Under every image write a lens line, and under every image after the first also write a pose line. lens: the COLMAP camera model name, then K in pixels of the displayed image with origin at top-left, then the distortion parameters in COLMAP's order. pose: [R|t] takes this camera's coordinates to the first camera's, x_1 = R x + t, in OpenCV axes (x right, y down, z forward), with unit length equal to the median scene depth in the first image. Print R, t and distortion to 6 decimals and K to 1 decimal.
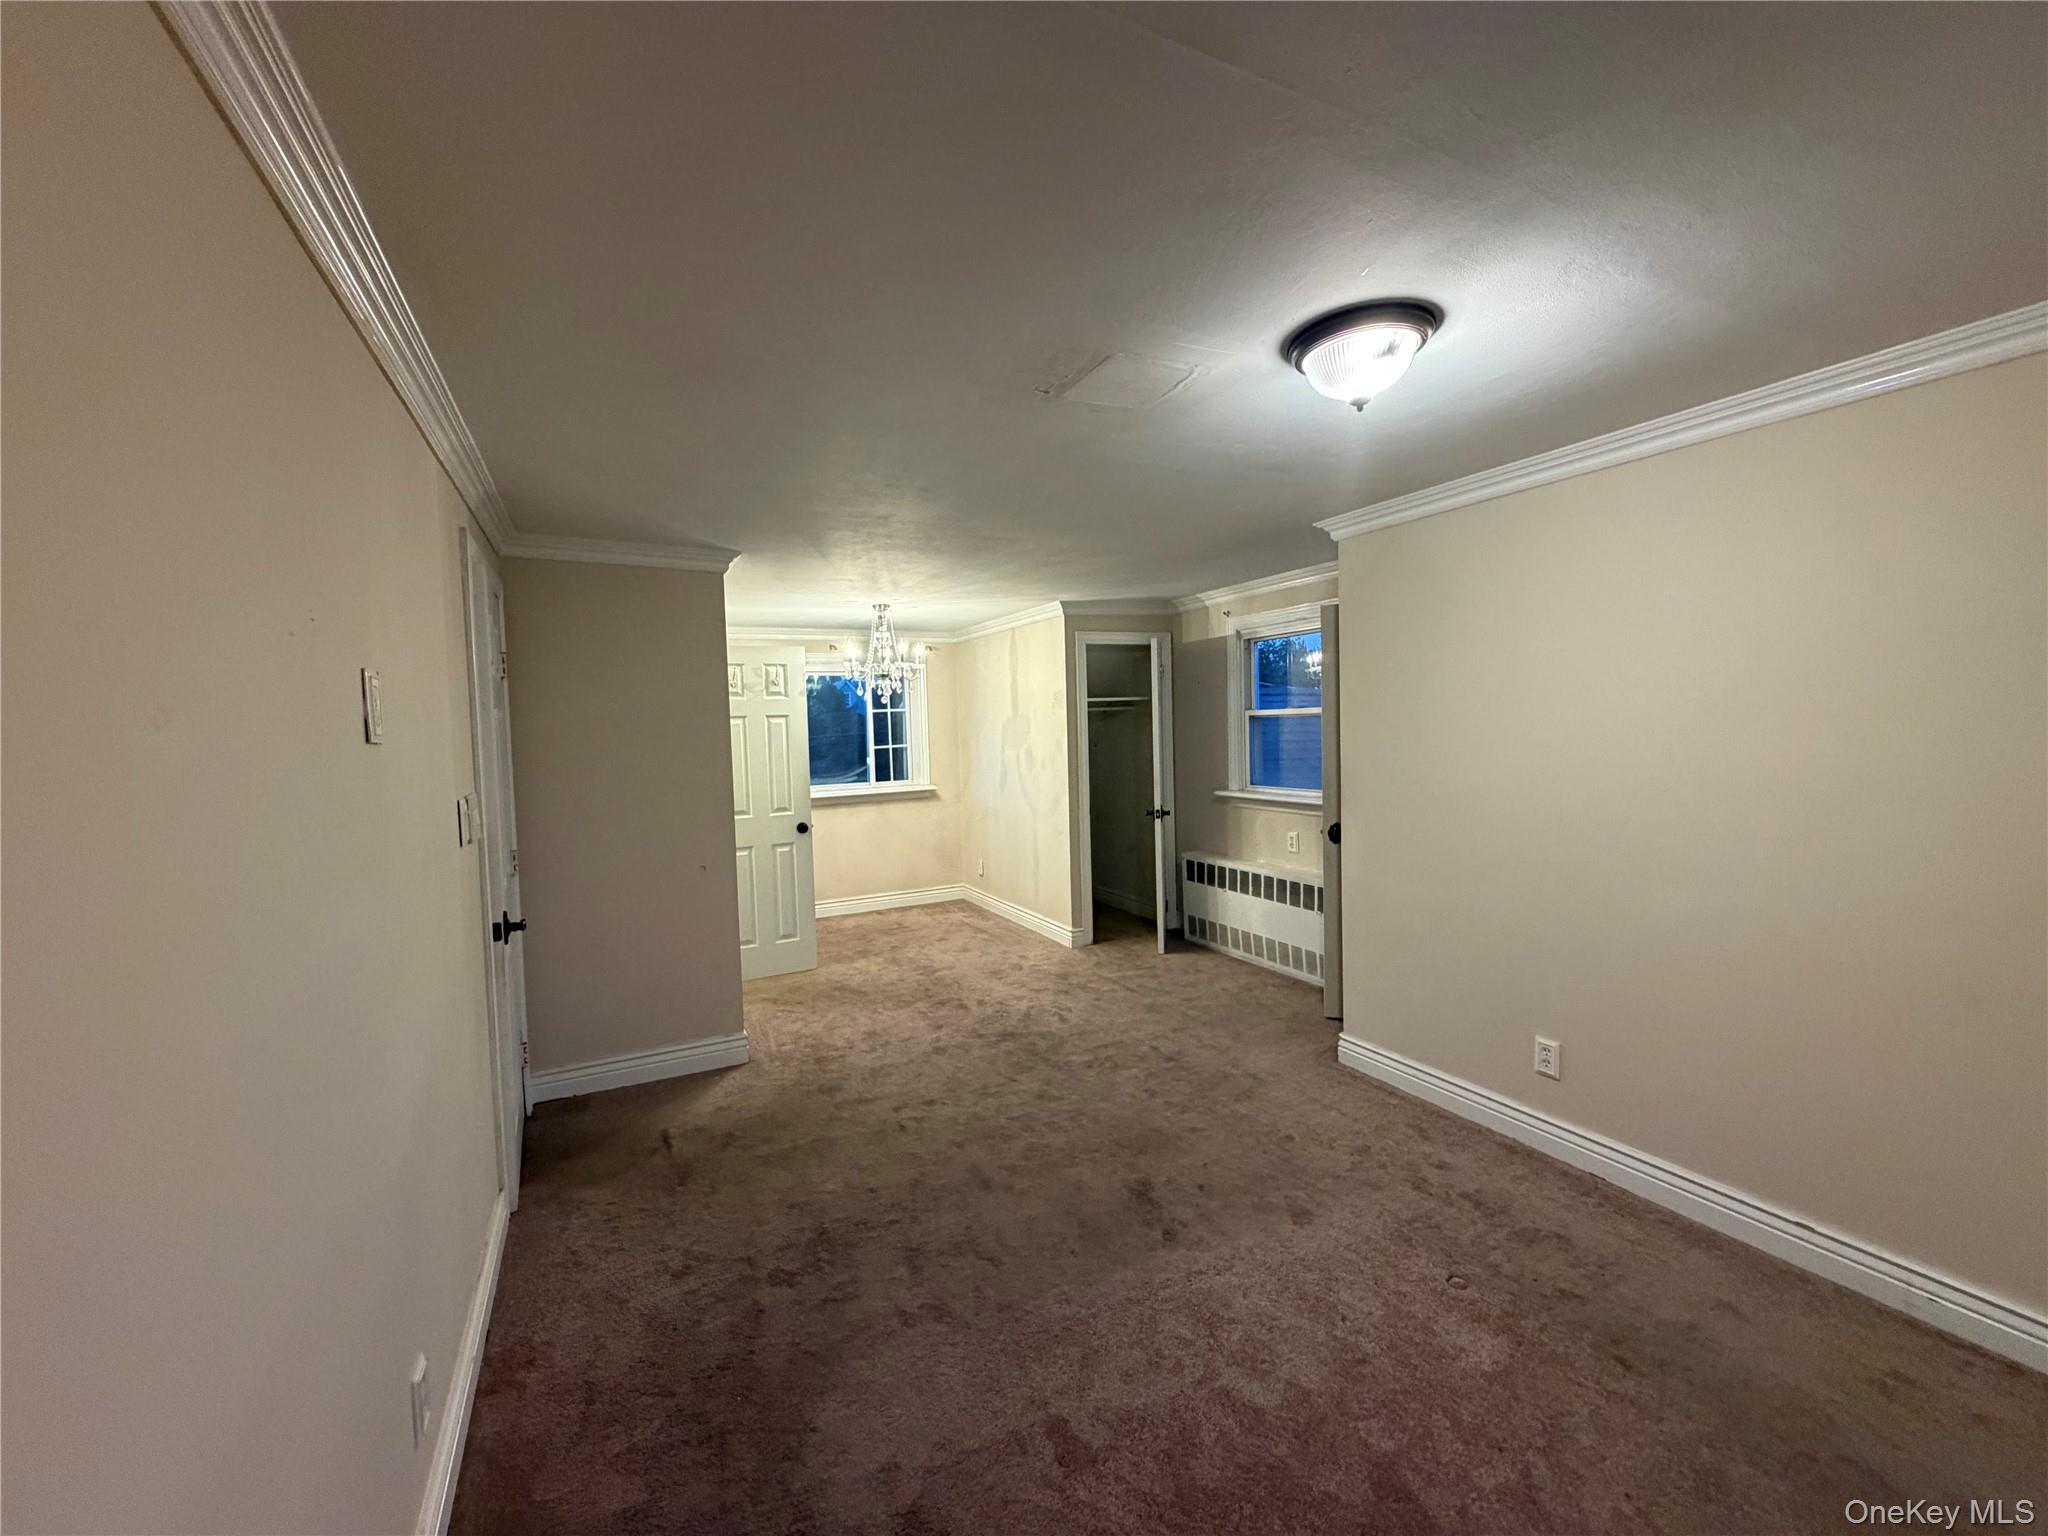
lens RADIAL K [[817.7, 0, 1022.0], [0, 817.7, 768.4], [0, 0, 1]] dist [-0.000997, 0.000025]
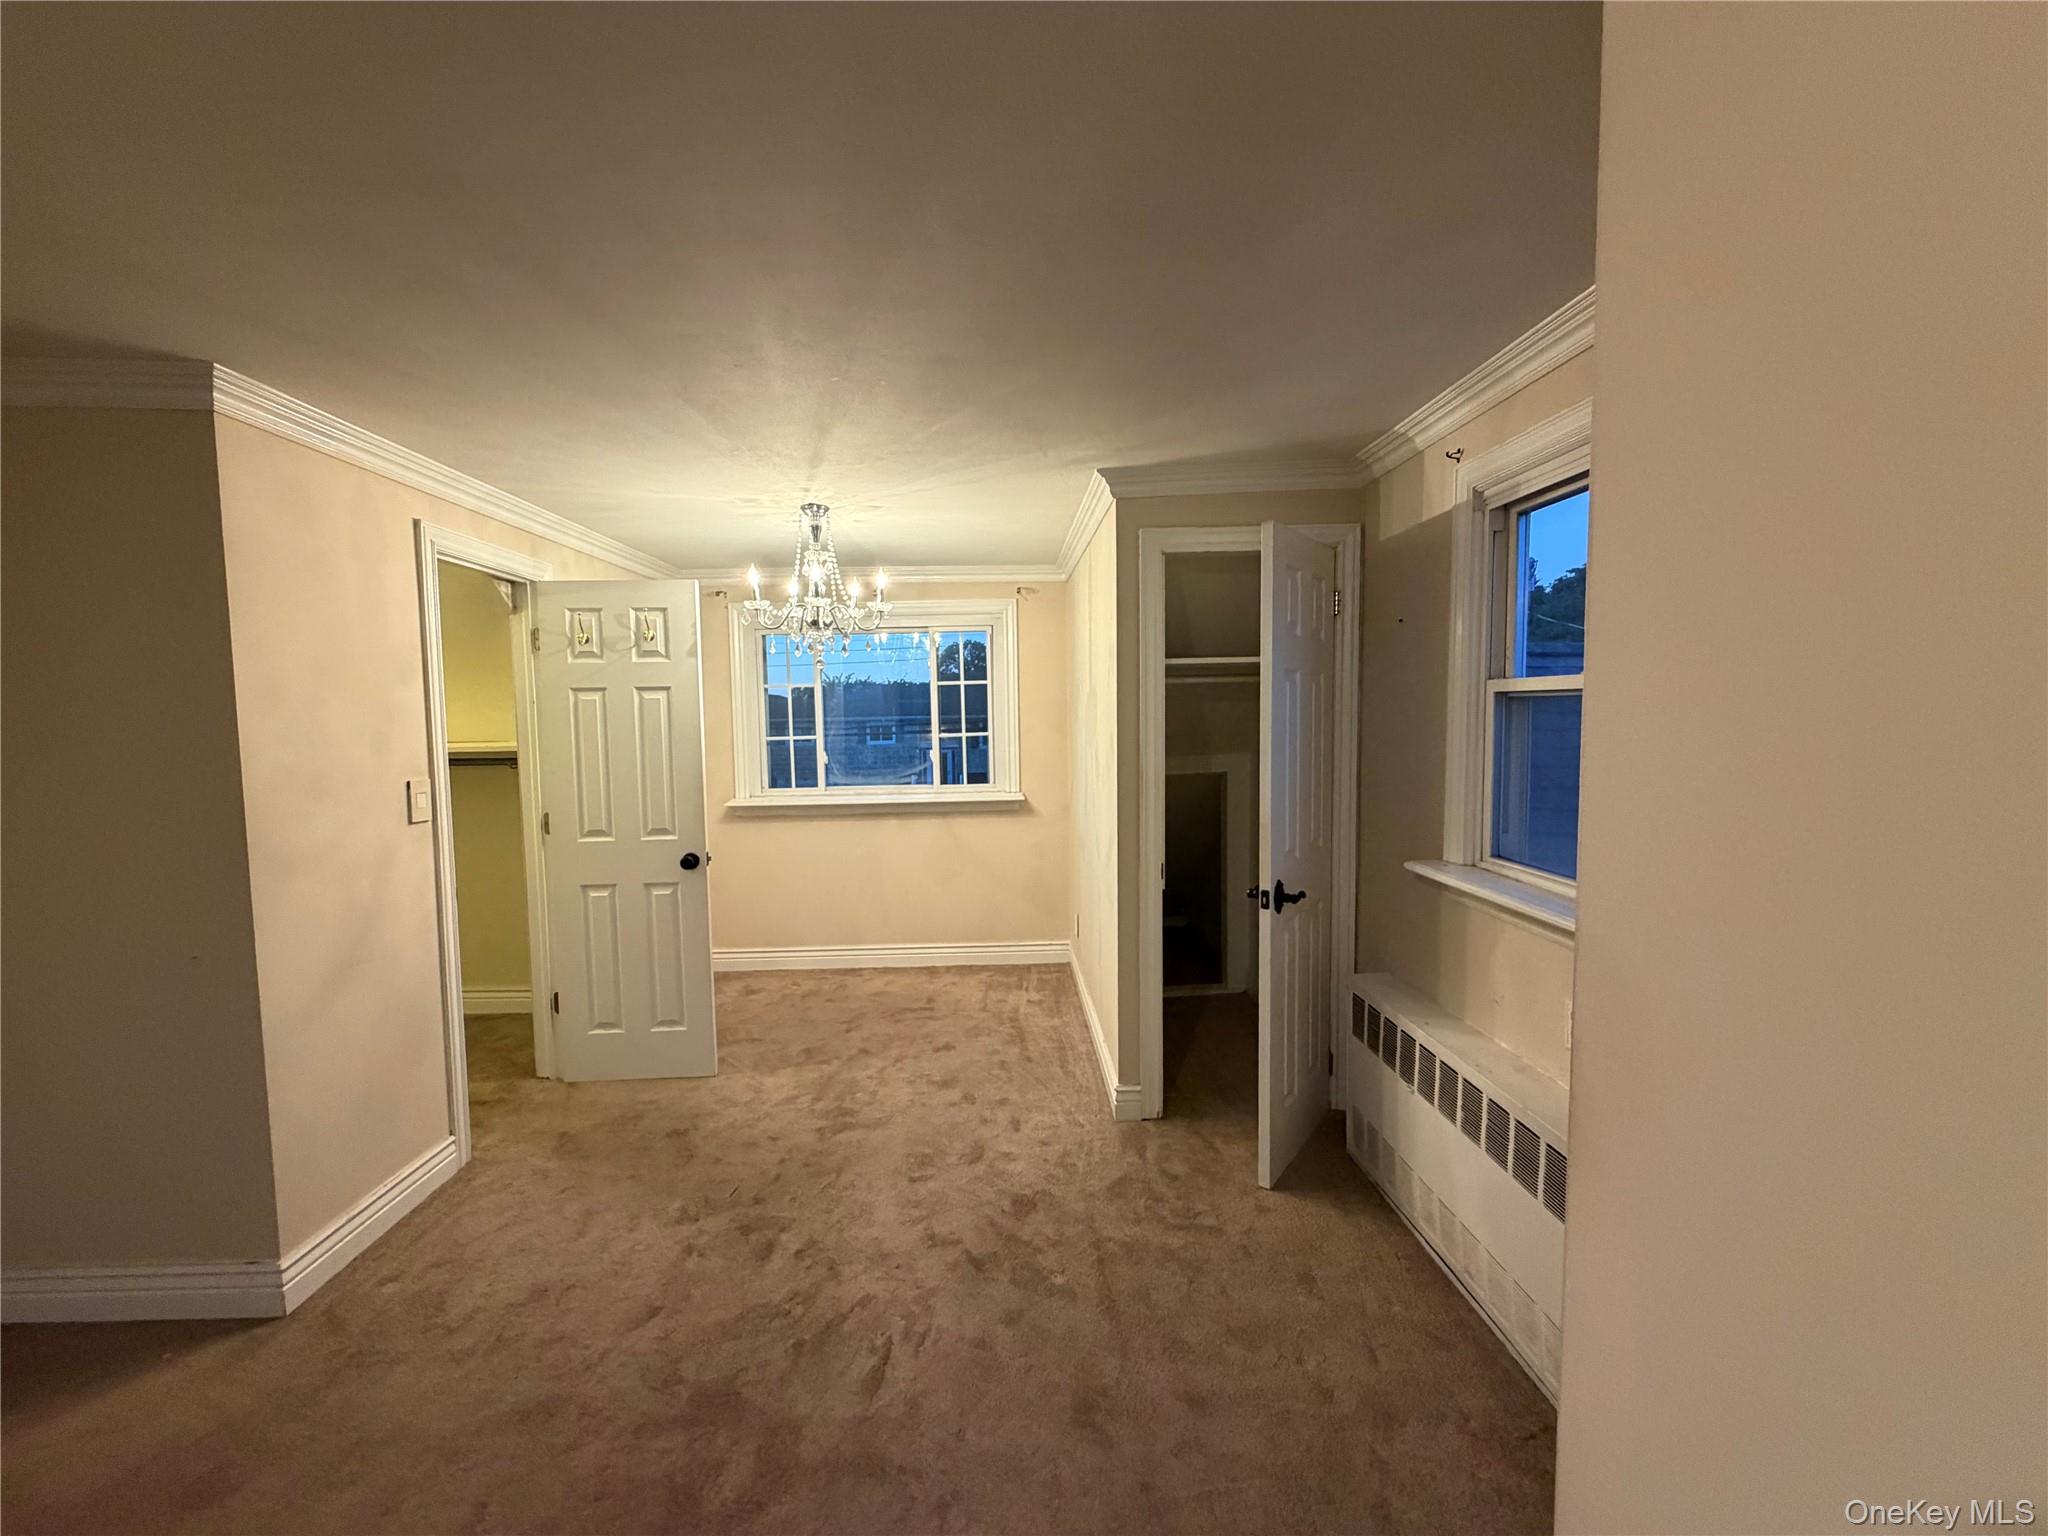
lens RADIAL K [[817.7, 0, 1022.0], [0, 817.7, 768.4], [0, 0, 1]] dist [-0.000997, 0.000025]
pose [[0.904962, 0.044758, -0.423133, 0.237358], [-0.033316, 0.998853, 0.034403, -0.031596], [0.424187, -0.017036, 0.905414, 0.517645]]
